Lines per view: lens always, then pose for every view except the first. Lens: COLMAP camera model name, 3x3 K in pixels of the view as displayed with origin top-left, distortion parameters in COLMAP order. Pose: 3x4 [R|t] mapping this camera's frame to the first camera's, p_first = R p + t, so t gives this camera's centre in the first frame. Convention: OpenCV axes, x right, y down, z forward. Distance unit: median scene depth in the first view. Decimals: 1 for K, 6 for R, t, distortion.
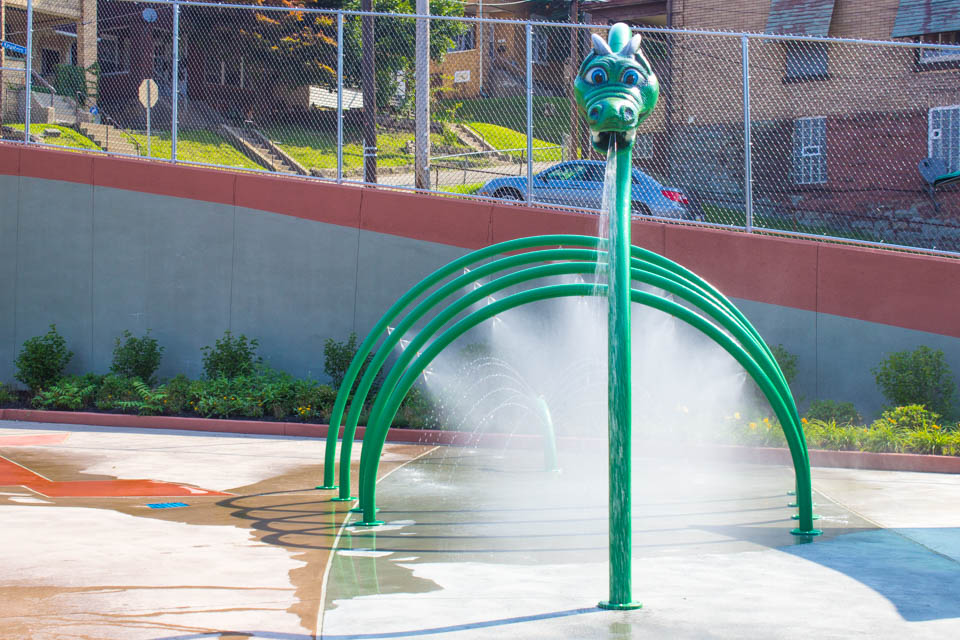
lens RADIAL K [[1602.3, 0, 480.0], [0, 1602.3, 320.0], [0, 0, 1]] dist [0.016019, 0.019818]
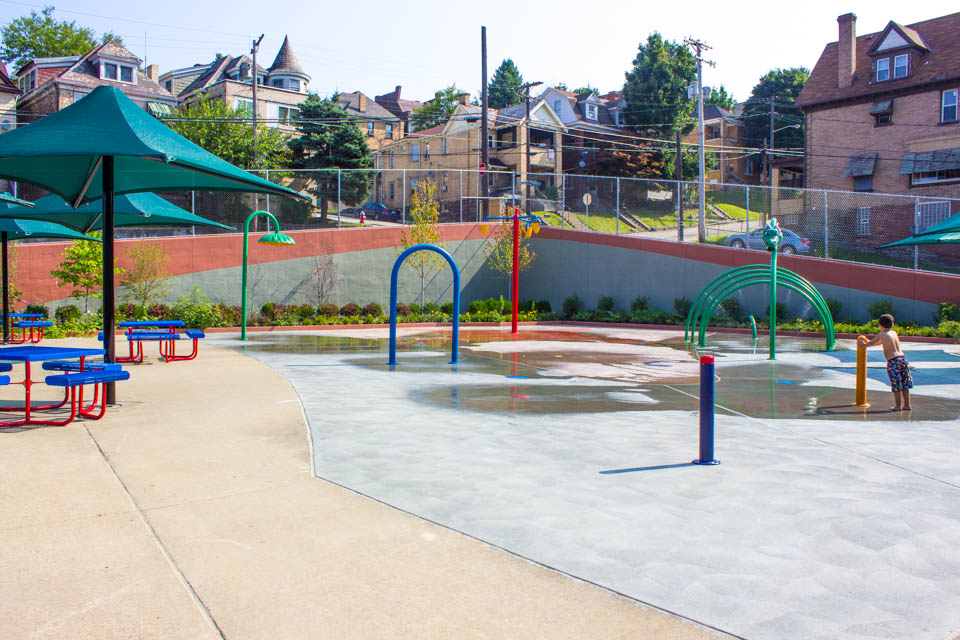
lens RADIAL K [[993.0, 0, 479.7], [0, 993.0, 301.6], [0, 0, 1]] dist [-0.008940, 0.003139]
pose [[0.975052, 0.001381, -0.221974, -0.030392], [0.001279, 0.999929, 0.011839, -0.001211], [0.221974, -0.011828, 0.974981, -0.607352]]
